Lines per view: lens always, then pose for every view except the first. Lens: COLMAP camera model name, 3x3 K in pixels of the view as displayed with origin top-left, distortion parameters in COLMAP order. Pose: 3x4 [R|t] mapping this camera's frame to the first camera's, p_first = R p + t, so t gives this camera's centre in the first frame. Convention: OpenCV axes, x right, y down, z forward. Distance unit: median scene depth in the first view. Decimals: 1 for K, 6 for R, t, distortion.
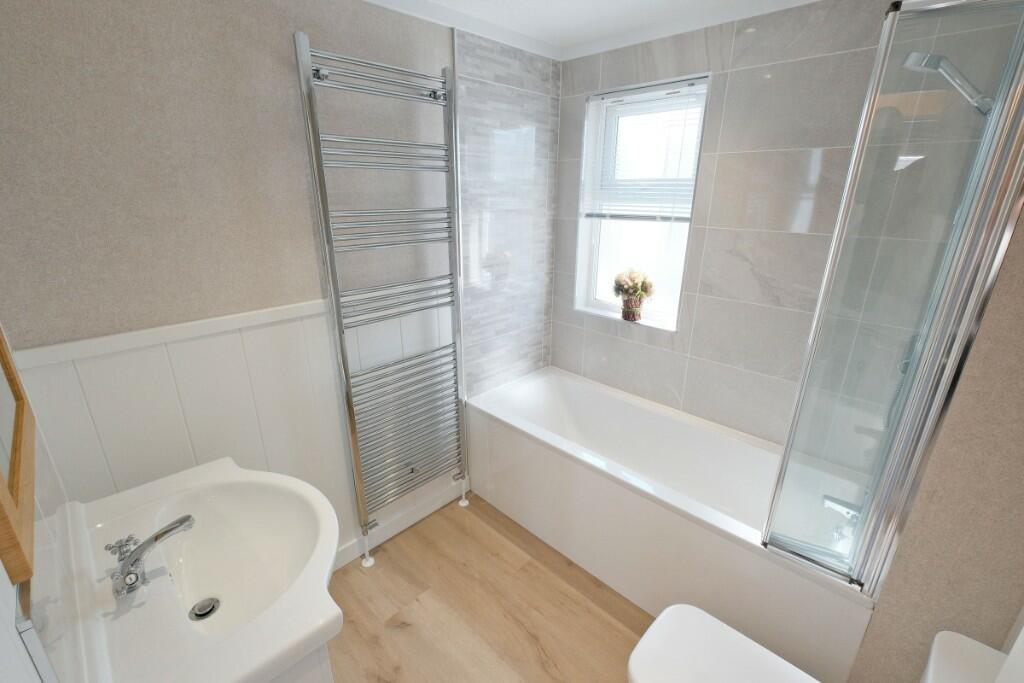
lens RADIAL K [[441.4, 0, 509.9], [0, 441.4, 344.4], [0, 0, 1]] dist [-0.007348, -0.000055]
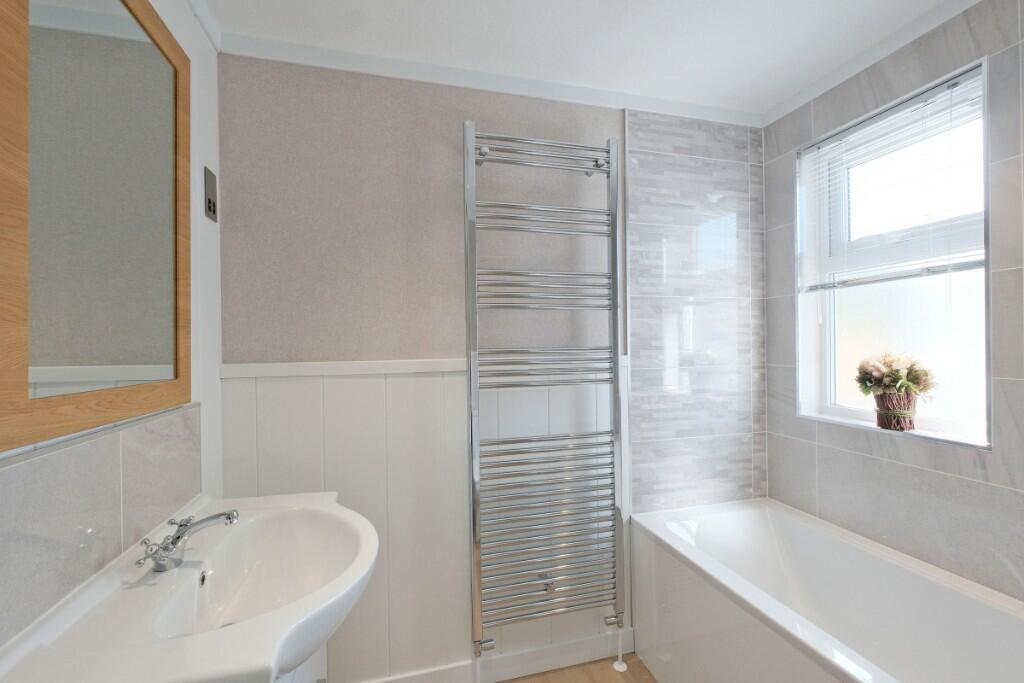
lens RADIAL K [[441.4, 0, 509.9], [0, 441.4, 344.4], [0, 0, 1]] dist [-0.007348, -0.000055]
pose [[0.861740, -0.012255, -0.507201, 0.121418], [-0.153193, 0.946761, -0.283153, 0.099846], [0.483668, 0.321704, 0.813985, 0.172238]]
